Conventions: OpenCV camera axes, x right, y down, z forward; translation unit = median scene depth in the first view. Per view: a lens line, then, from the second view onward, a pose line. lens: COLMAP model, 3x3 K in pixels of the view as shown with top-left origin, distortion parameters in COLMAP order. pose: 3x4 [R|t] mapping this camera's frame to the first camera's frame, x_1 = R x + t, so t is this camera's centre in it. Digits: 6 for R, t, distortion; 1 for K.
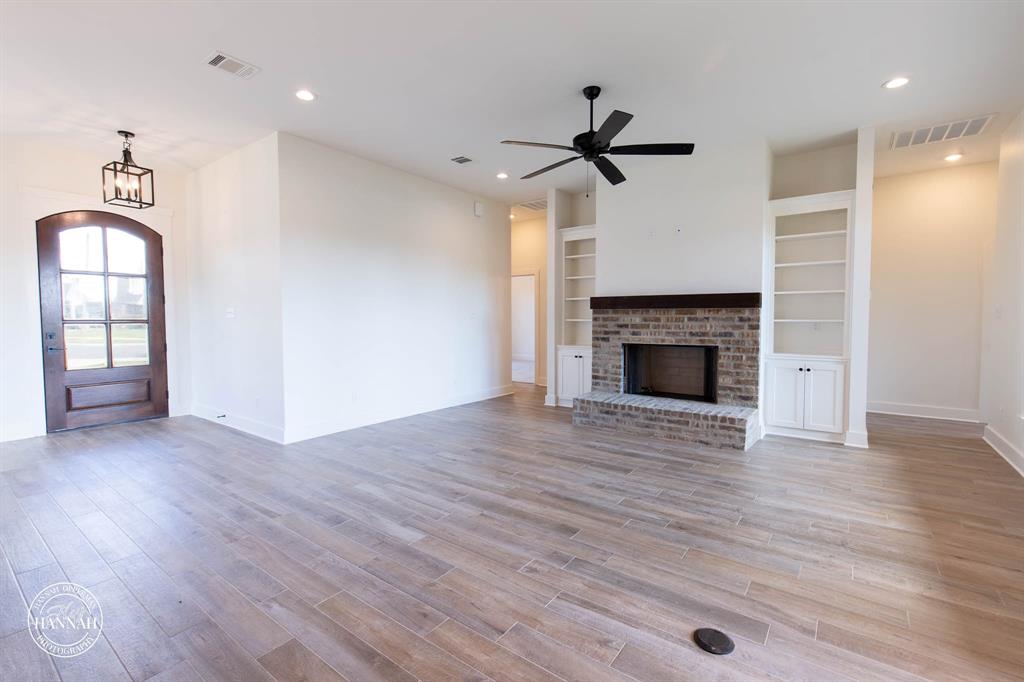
lens RADIAL K [[460.2, 0, 509.7], [0, 460.2, 333.5], [0, 0, 1]] dist [0.009298, -0.000066]
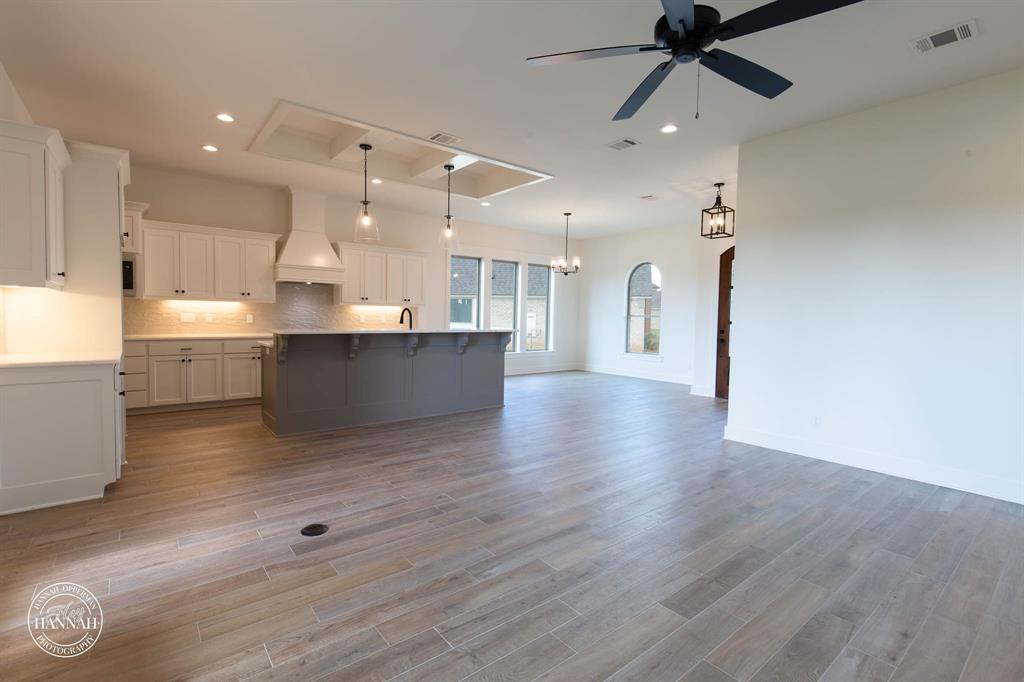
lens RADIAL K [[460.2, 0, 505.5], [0, 460.2, 345.5], [0, 0, 1]] dist [0.009298, -0.000066]
pose [[-0.249189, 0.060859, -0.966541, 0.690840], [-0.053506, 0.995634, 0.076485, -0.031981], [0.966976, 0.070775, -0.244844, 0.783993]]
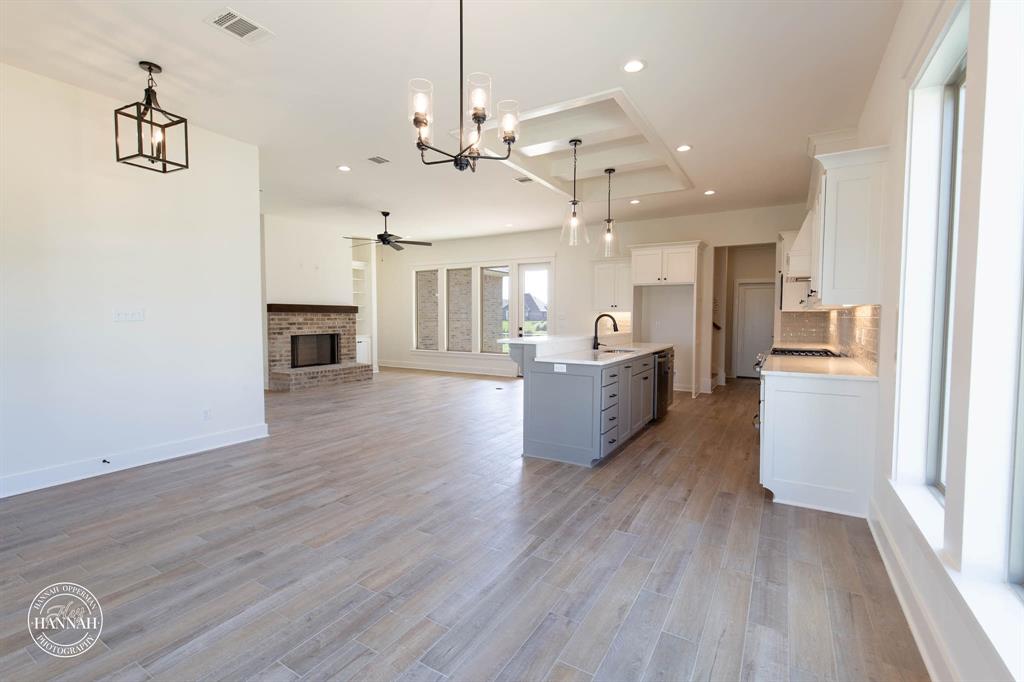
lens RADIAL K [[460.2, 0, 509.1], [0, 460.2, 341.7], [0, 0, 1]] dist [0.009298, -0.000066]
pose [[-0.101767, -0.055216, 0.993275, -1.672592], [0.032901, 0.997725, 0.058835, -0.029020], [-0.994264, 0.038667, -0.099719, 0.551270]]
